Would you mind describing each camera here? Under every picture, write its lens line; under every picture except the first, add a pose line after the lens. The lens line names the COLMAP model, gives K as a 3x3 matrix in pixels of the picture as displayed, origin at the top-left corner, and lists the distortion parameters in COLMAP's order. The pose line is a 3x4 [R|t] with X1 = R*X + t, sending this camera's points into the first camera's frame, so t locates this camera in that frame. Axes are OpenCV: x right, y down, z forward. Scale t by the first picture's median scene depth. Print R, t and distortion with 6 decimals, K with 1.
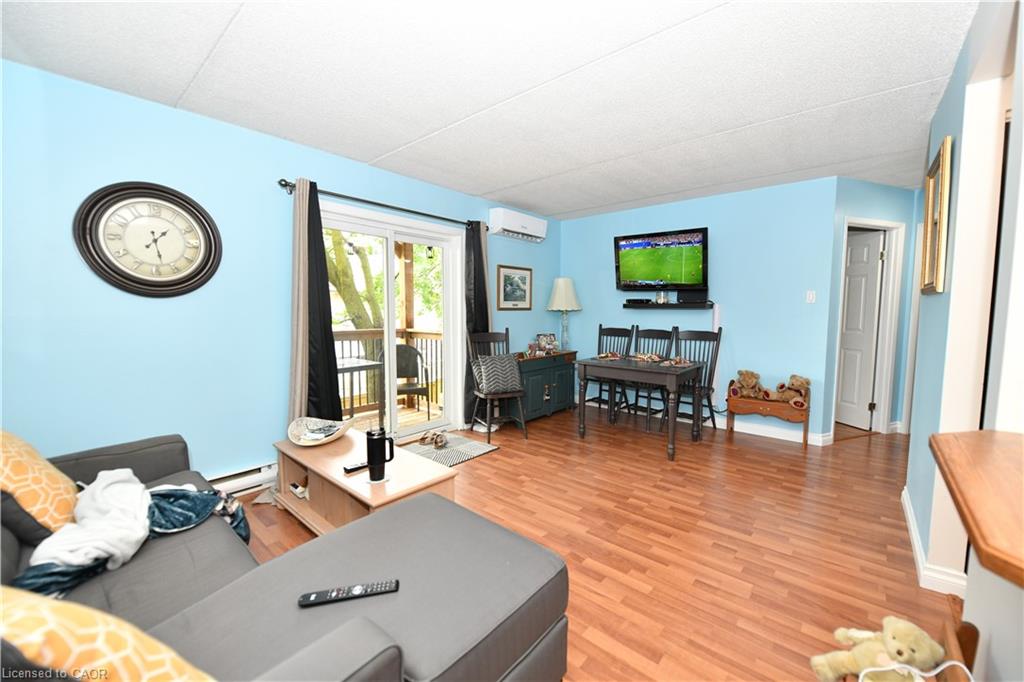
lens RADIAL K [[406.1, 0, 512.0], [0, 406.1, 341.0], [0, 0, 1]] dist [-0.000769, -0.000104]
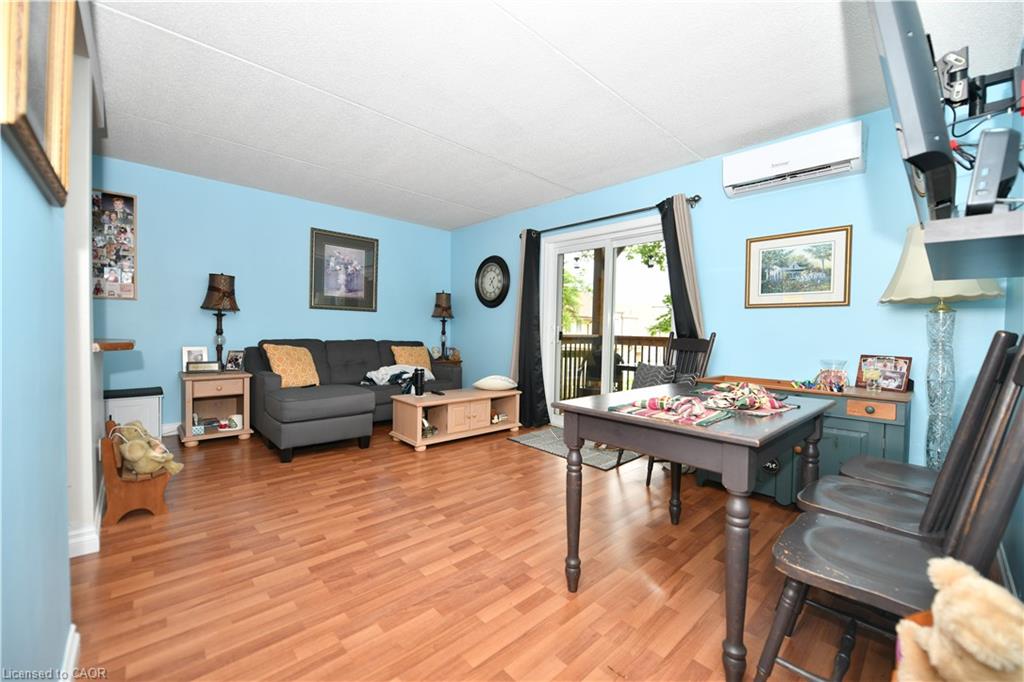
lens RADIAL K [[405.0, 0, 510.9], [0, 405.0, 317.8], [0, 0, 1]] dist [-0.000779, -0.000190]
pose [[-0.110079, -0.029755, -0.993477, 1.105102], [-0.104437, 0.994365, -0.018210, -0.014193], [0.988421, 0.101751, -0.112566, 1.183685]]
